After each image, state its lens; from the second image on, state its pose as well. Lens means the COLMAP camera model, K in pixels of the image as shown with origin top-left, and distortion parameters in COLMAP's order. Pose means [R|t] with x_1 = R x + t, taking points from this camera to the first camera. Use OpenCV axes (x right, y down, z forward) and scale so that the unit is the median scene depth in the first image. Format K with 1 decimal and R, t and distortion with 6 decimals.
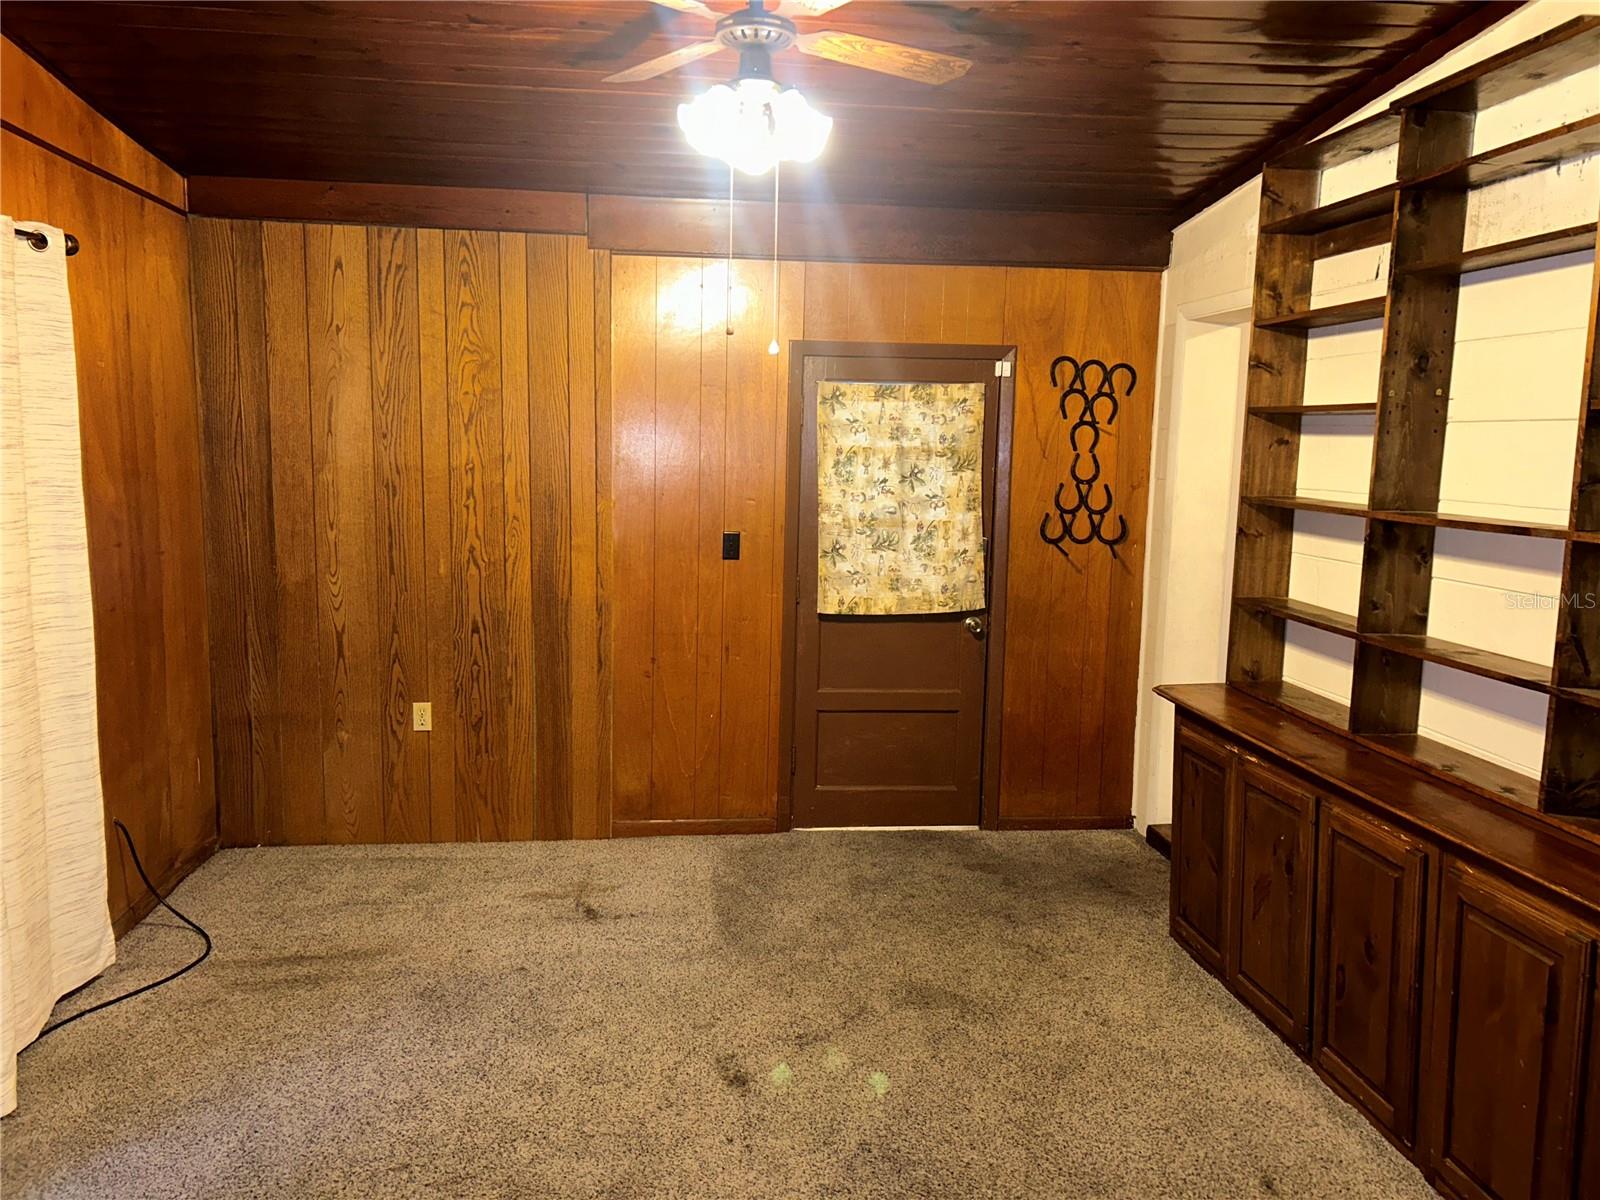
lens RADIAL K [[1208.3, 0, 794.2], [0, 1208.3, 584.5], [0, 0, 1]] dist [0.062742, -0.069079]
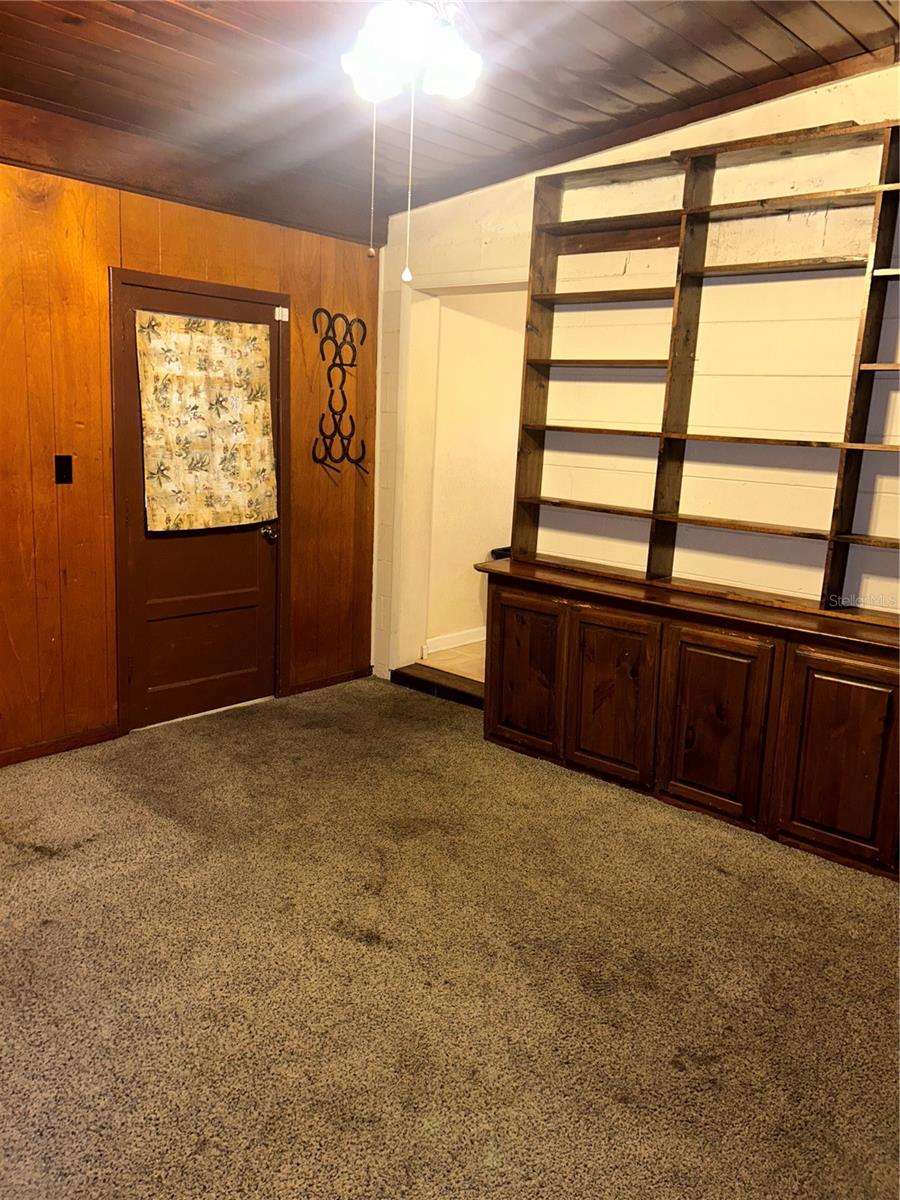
lens RADIAL K [[906.2, 0, 446.3], [0, 906.2, 593.1], [0, 0, 1]] dist [0.062742, -0.069079]
pose [[0.747985, -0.112798, 0.654060, -0.342755], [0.044506, 0.991759, 0.120140, -0.007734], [-0.662222, -0.060753, 0.746841, 0.223869]]
